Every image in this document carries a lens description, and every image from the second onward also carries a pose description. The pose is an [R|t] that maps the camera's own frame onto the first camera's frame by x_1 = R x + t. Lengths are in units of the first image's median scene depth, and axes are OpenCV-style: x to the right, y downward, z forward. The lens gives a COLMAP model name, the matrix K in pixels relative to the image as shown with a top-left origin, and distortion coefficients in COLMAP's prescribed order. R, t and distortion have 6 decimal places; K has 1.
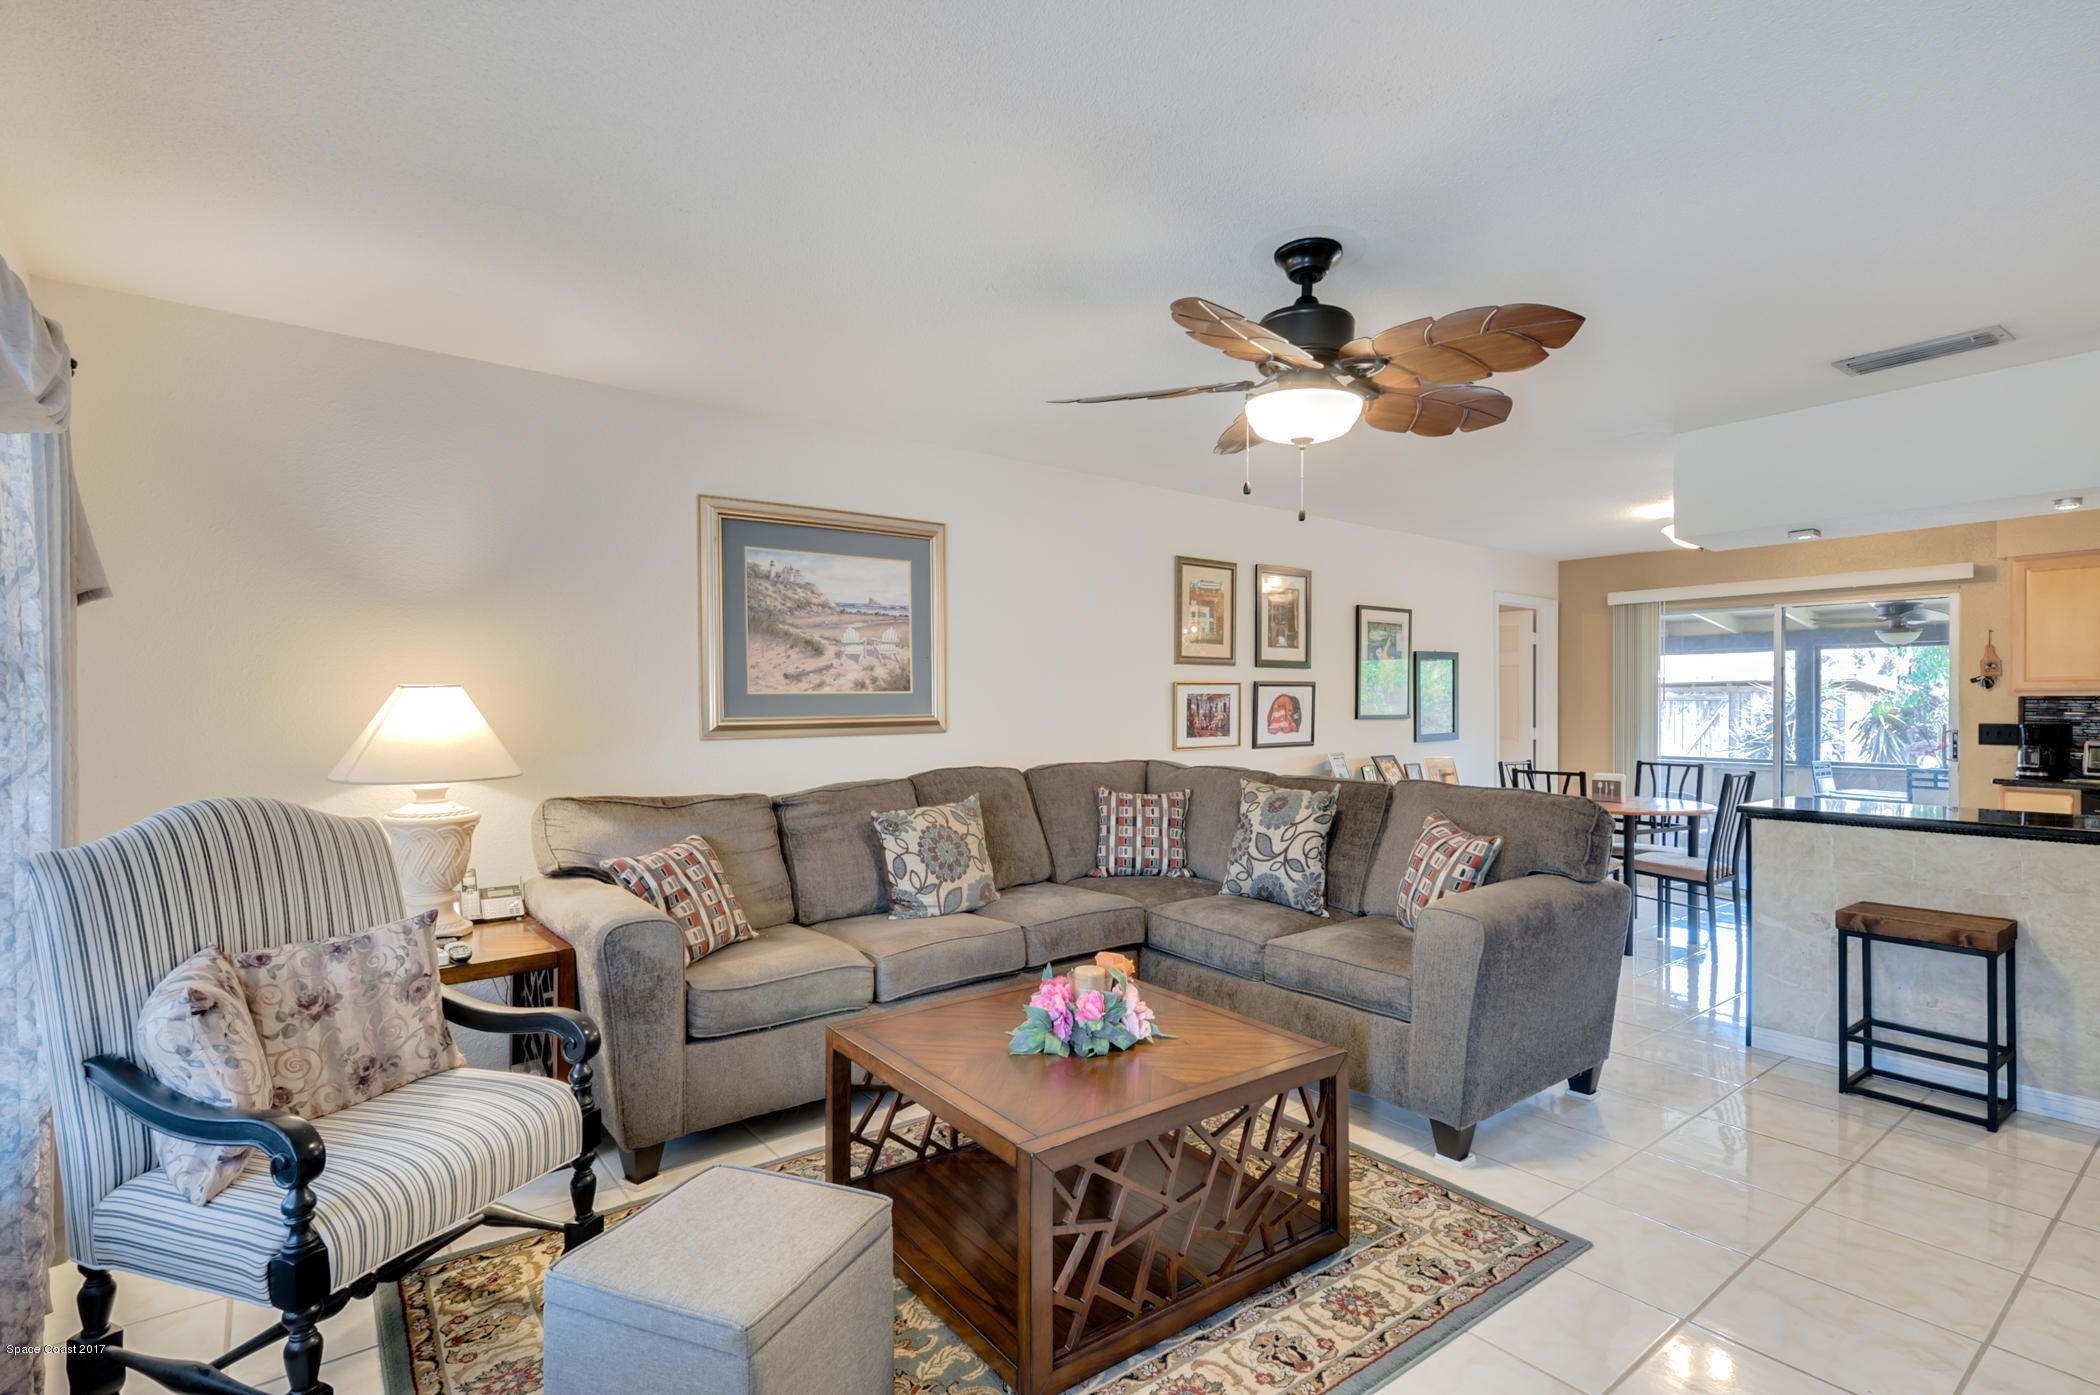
lens RADIAL K [[1006.5, 0, 1057.0], [0, 1006.5, 704.6], [0, 0, 1]] dist [0.020885, -0.000393]
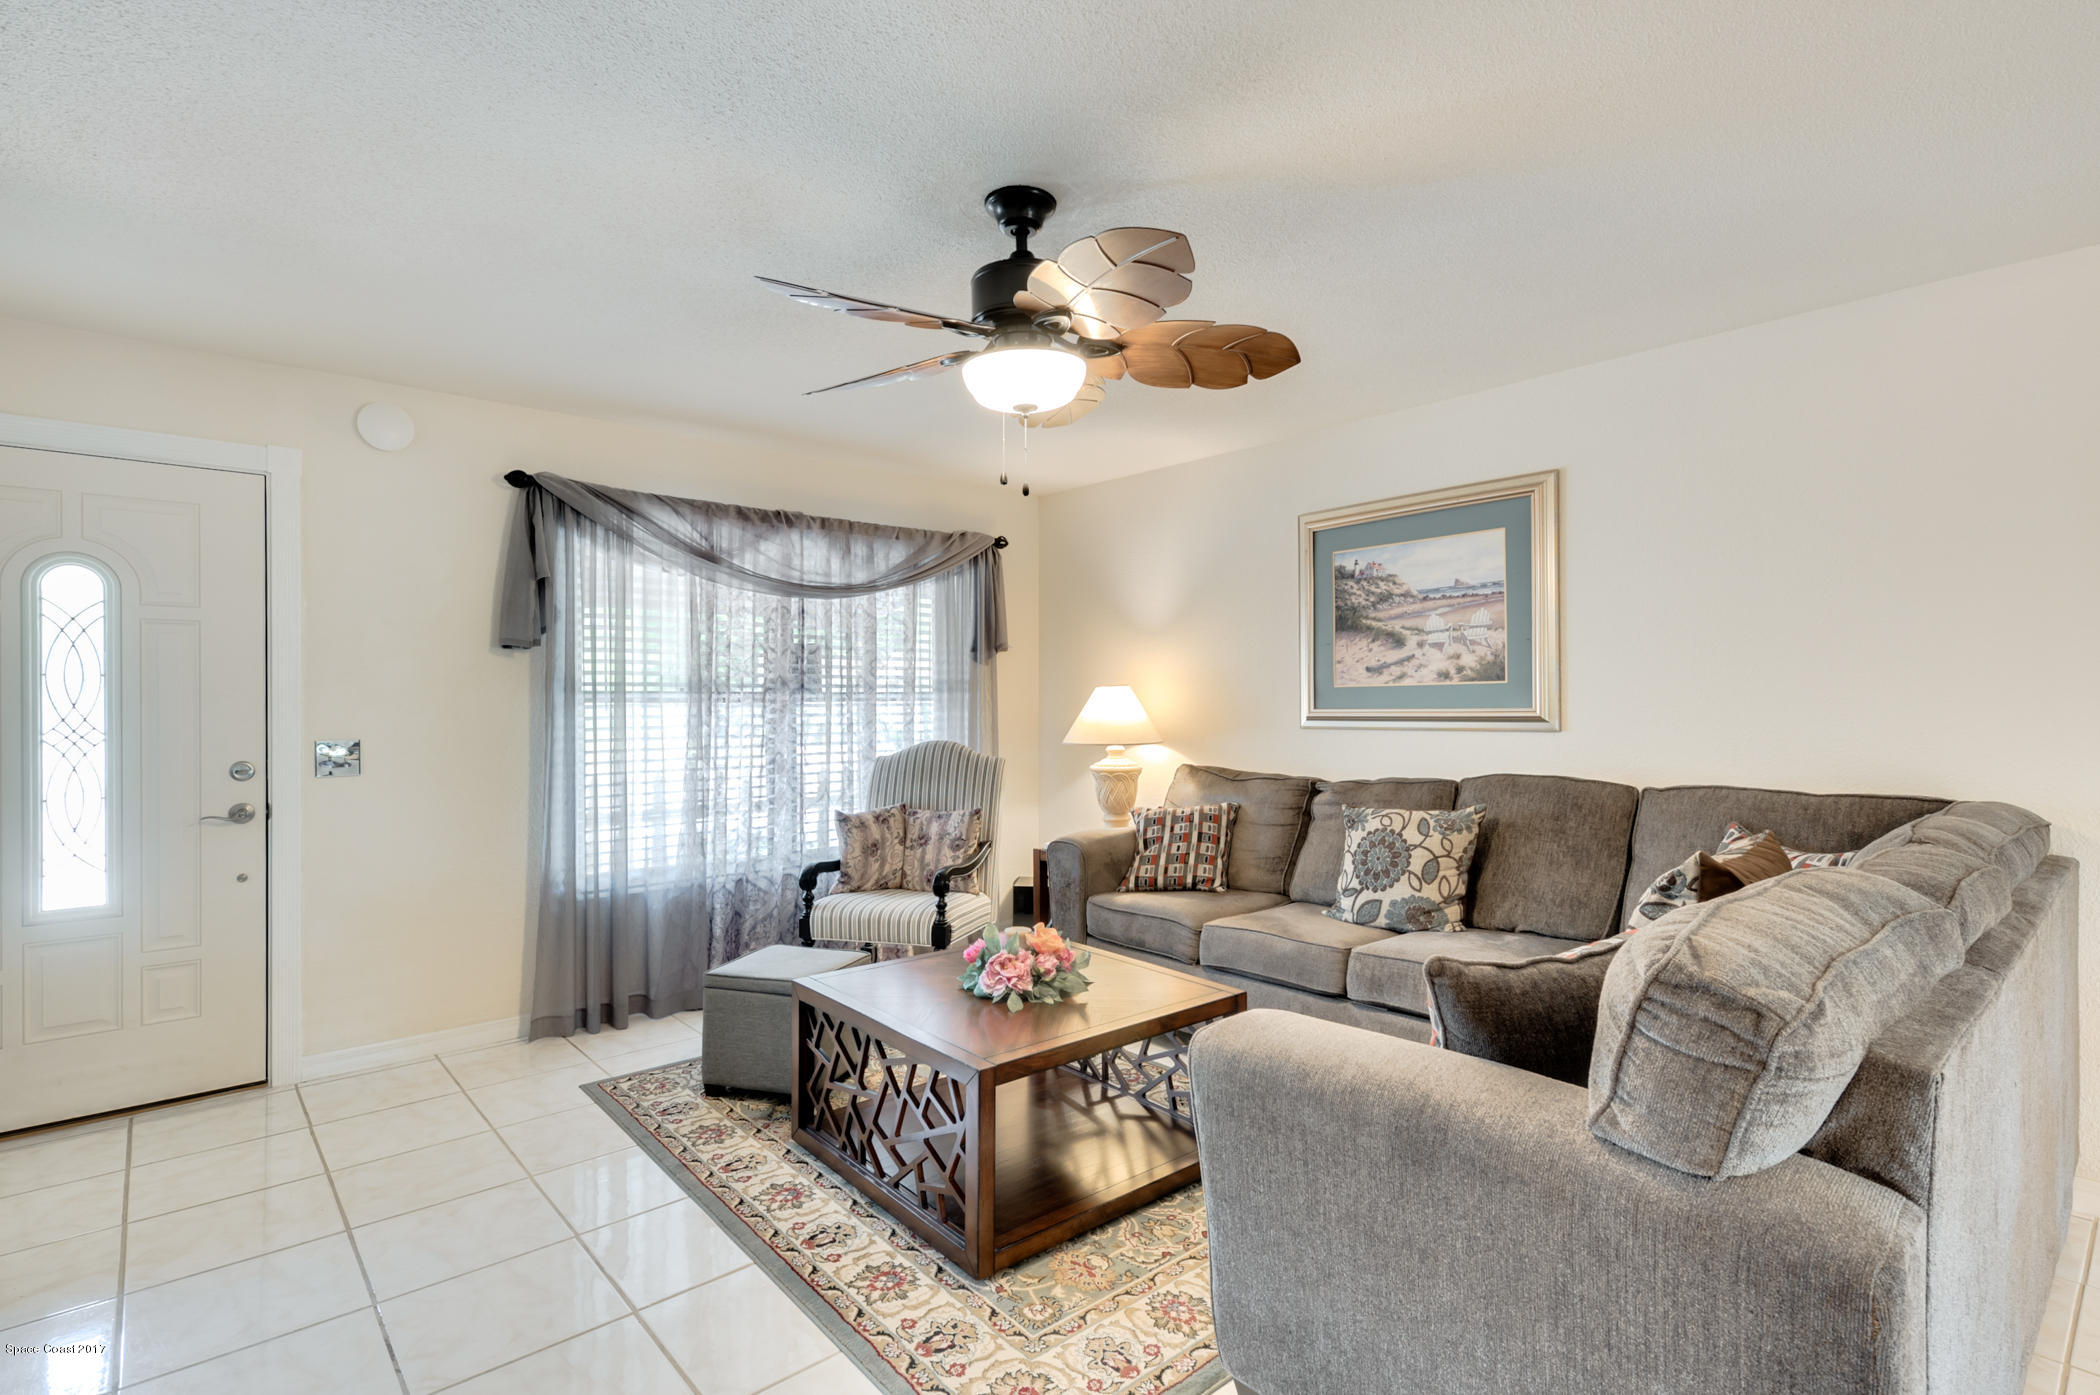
lens RADIAL K [[1006.5, 0, 1057.0], [0, 1006.5, 704.6], [0, 0, 1]] dist [0.020885, -0.000393]
pose [[0.051041, 0.005186, -0.998683, 0.734765], [0.002000, 0.999984, 0.005295, 0.001695], [0.998695, -0.002268, 0.051030, 0.622461]]
